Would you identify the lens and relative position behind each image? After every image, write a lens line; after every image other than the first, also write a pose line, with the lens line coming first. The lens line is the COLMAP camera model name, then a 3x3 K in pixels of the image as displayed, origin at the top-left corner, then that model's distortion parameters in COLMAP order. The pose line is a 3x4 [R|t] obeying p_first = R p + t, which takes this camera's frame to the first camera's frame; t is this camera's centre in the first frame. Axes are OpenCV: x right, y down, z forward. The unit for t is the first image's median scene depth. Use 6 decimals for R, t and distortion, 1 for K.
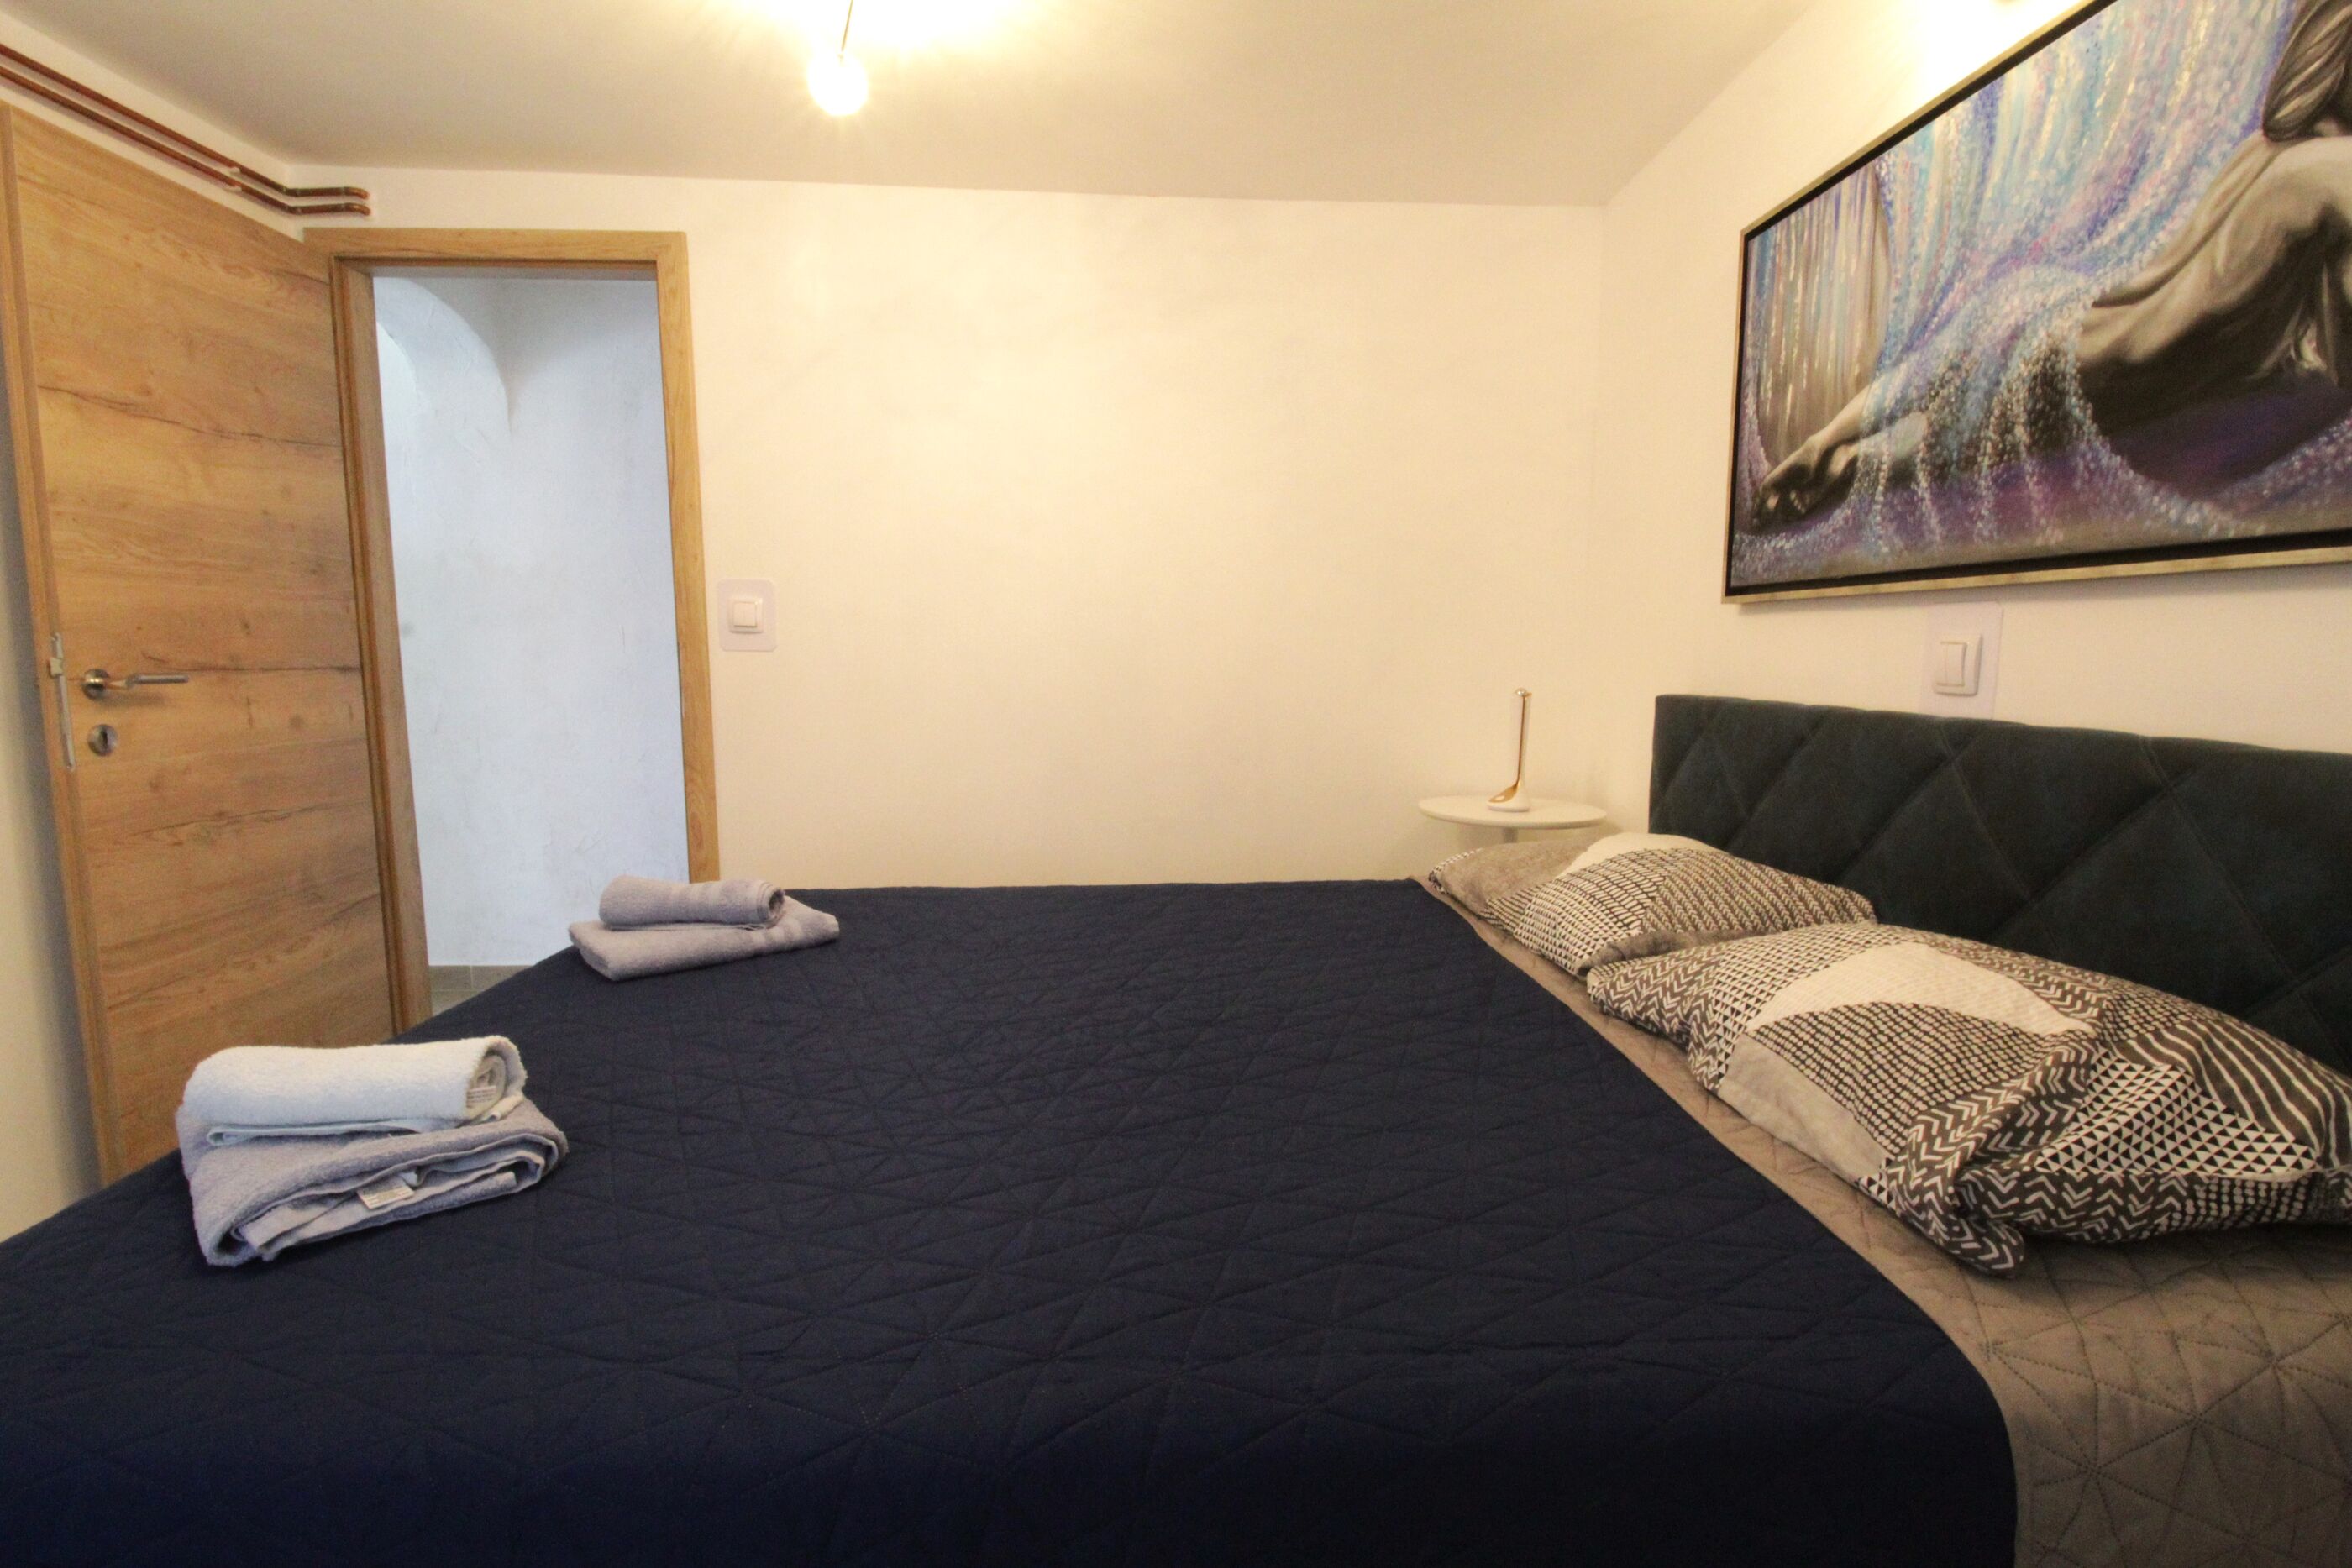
lens RADIAL K [[1113.4, 0, 1185.0], [0, 1113.4, 776.9], [0, 0, 1]] dist [-0.000007, -0.010418]
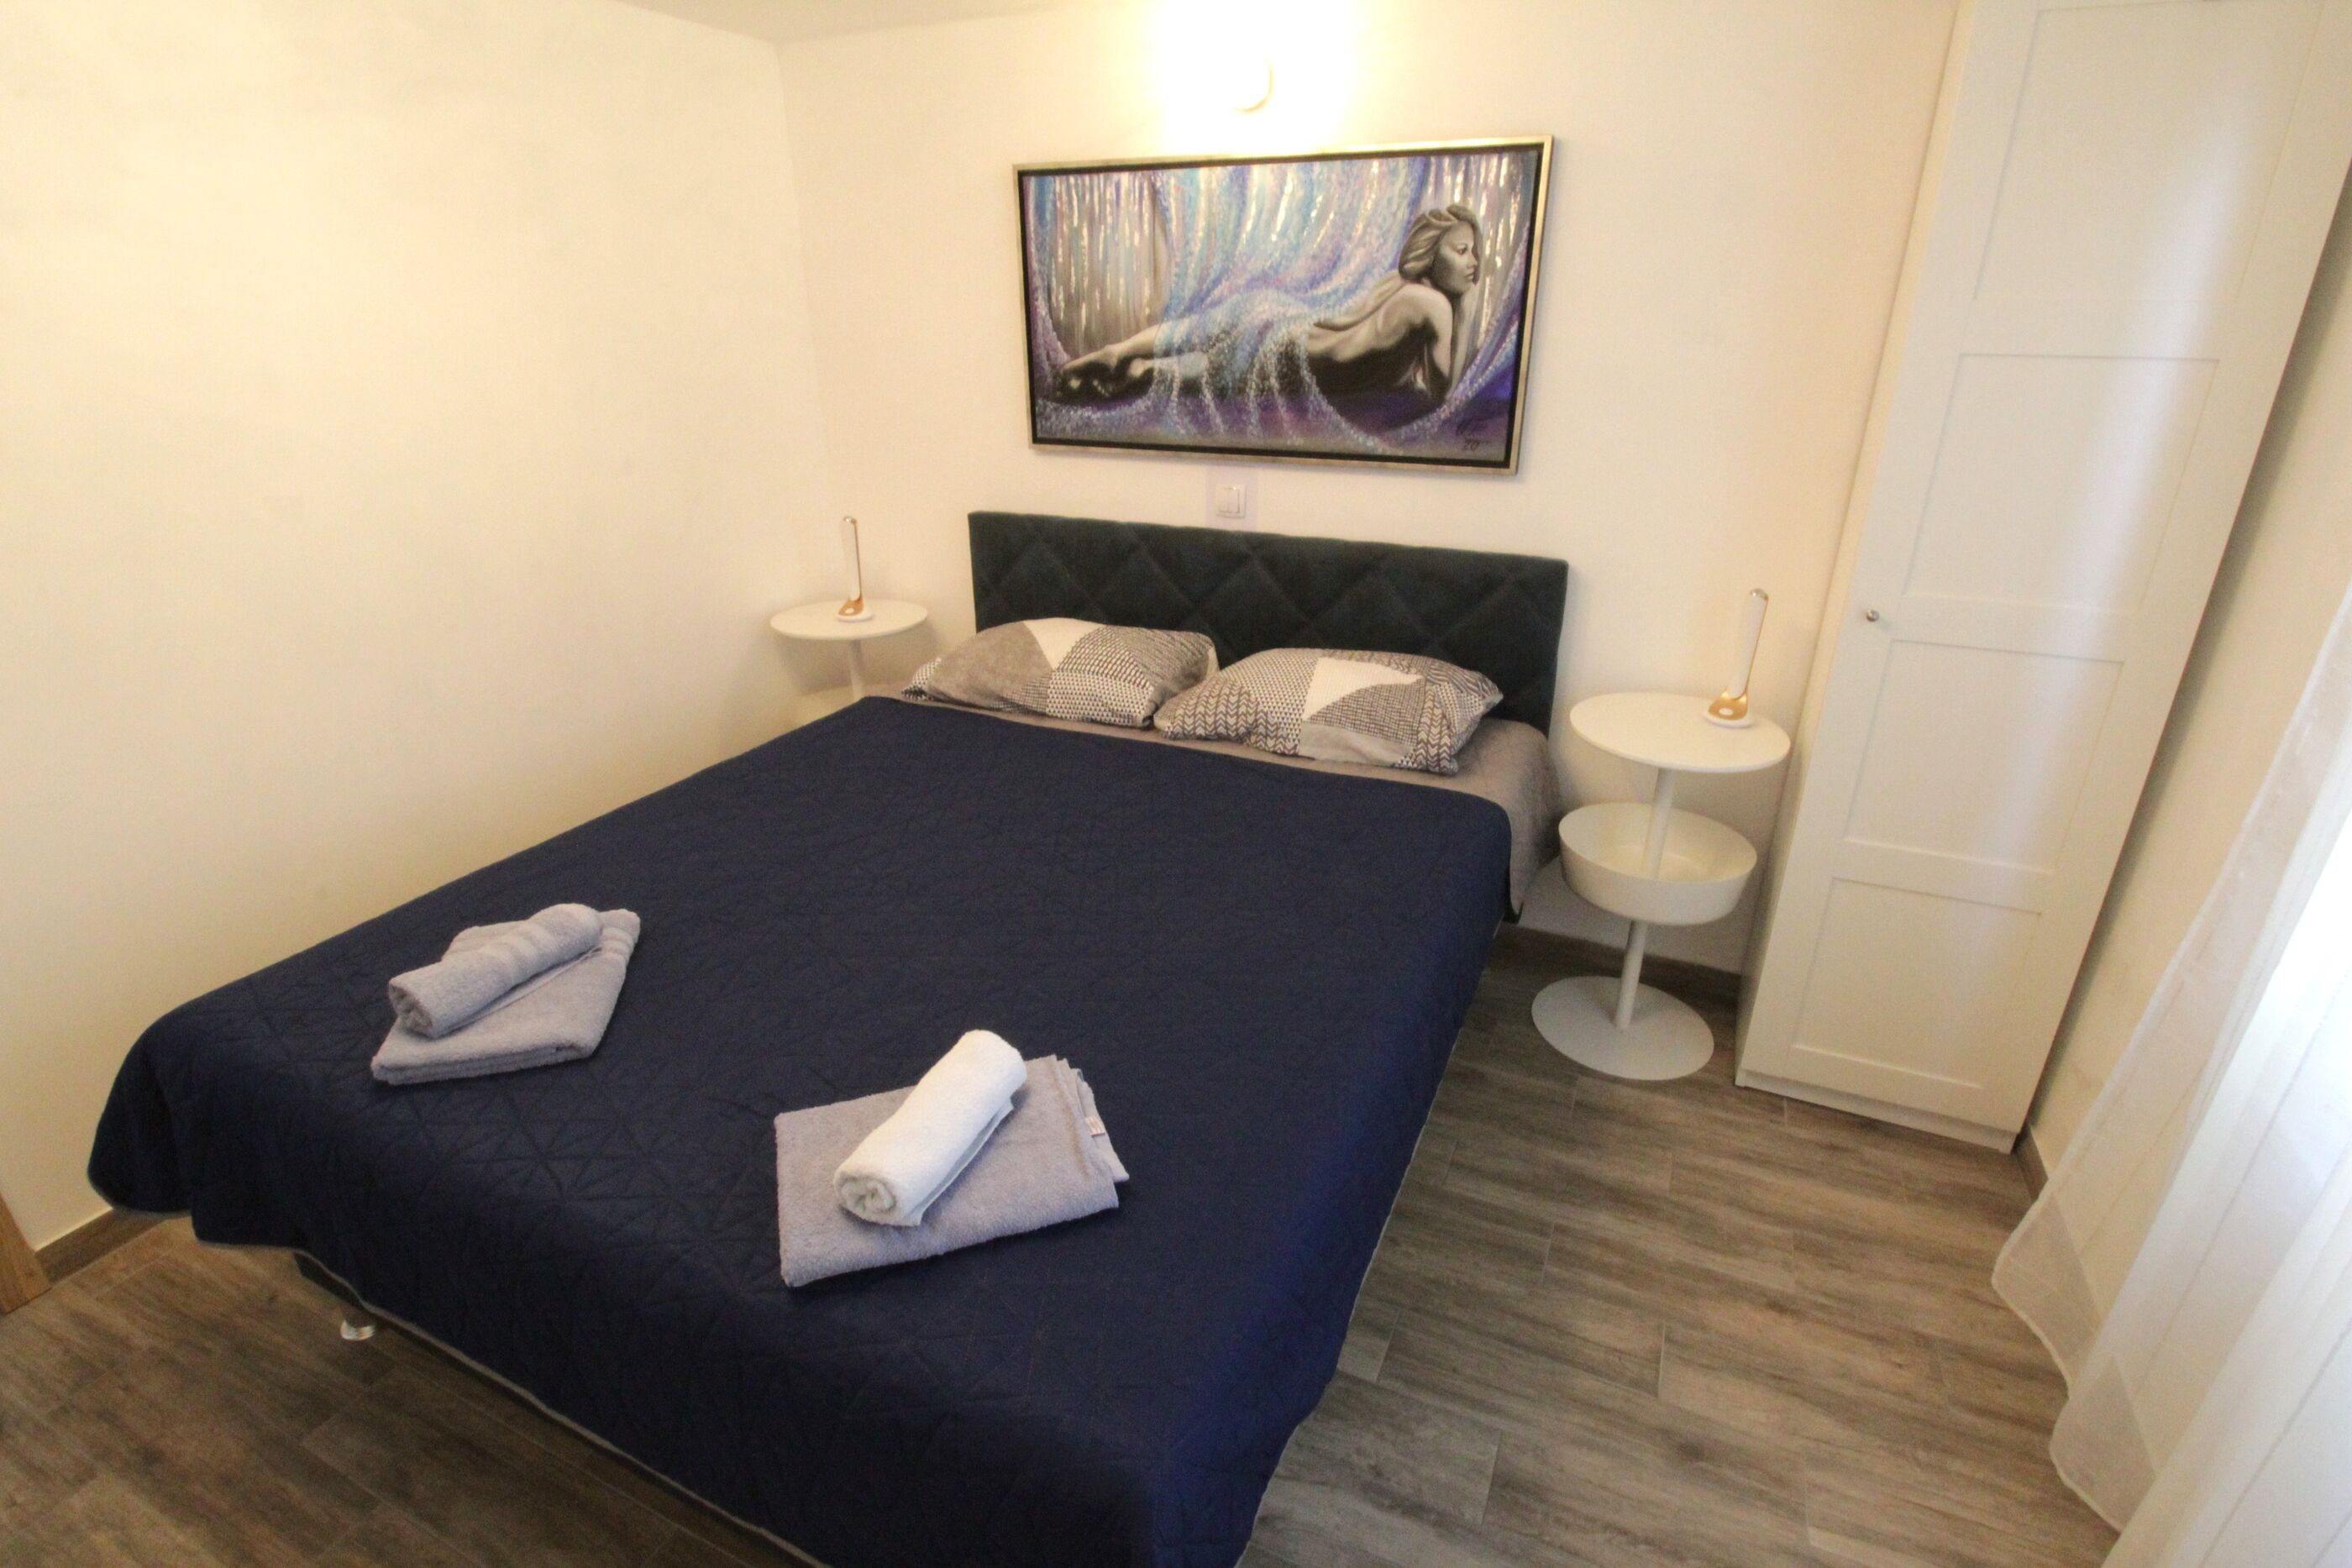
lens RADIAL K [[1114.5, 0, 1198.7], [0, 1114.5, 784.4], [0, 0, 1]] dist [0.001703, -0.015461]
pose [[0.450356, -0.348706, 0.821939, -1.084787], [0.102818, 0.934710, 0.340213, -0.316067], [-0.886909, -0.068707, 0.456806, 0.181235]]
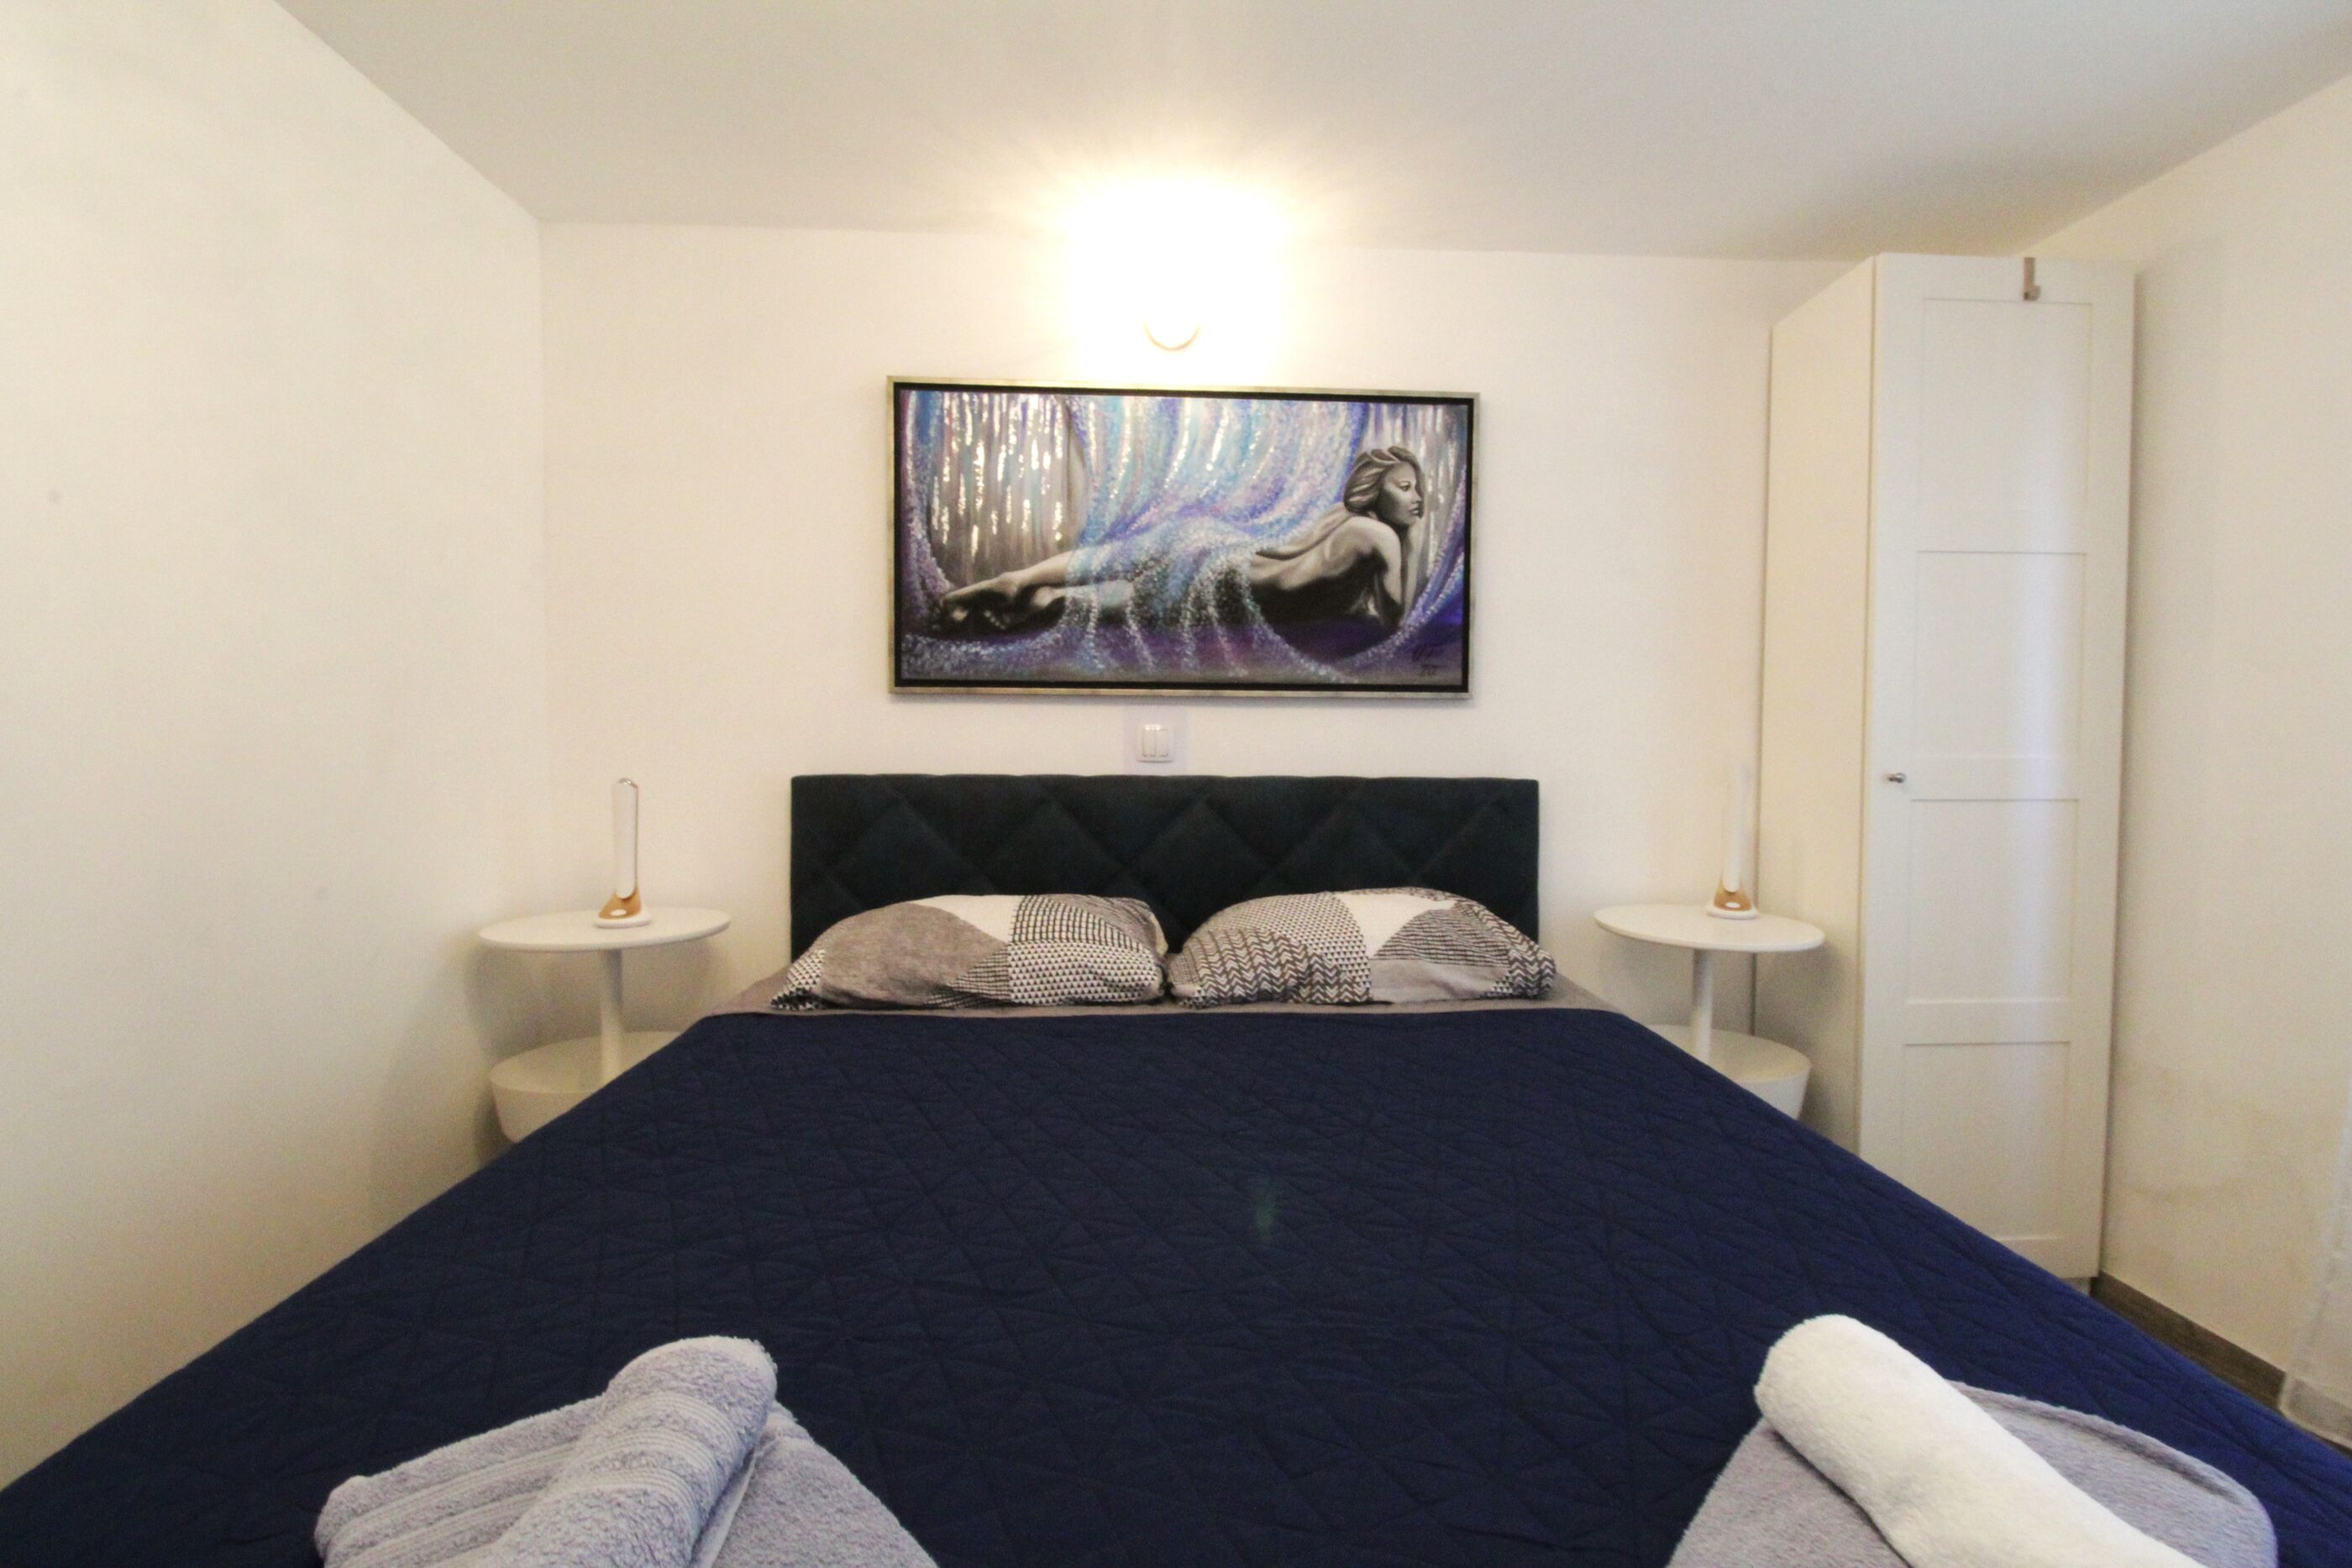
lens RADIAL K [[1095.1, 0, 1195.9], [0, 1095.1, 780.6], [0, 0, 1]] dist [-0.000029, -0.011061]
pose [[-0.016123, -0.040657, 0.999043, -0.945952], [0.108687, 0.993181, 0.042172, -0.115447], [-0.993945, 0.109263, -0.011594, 1.033467]]
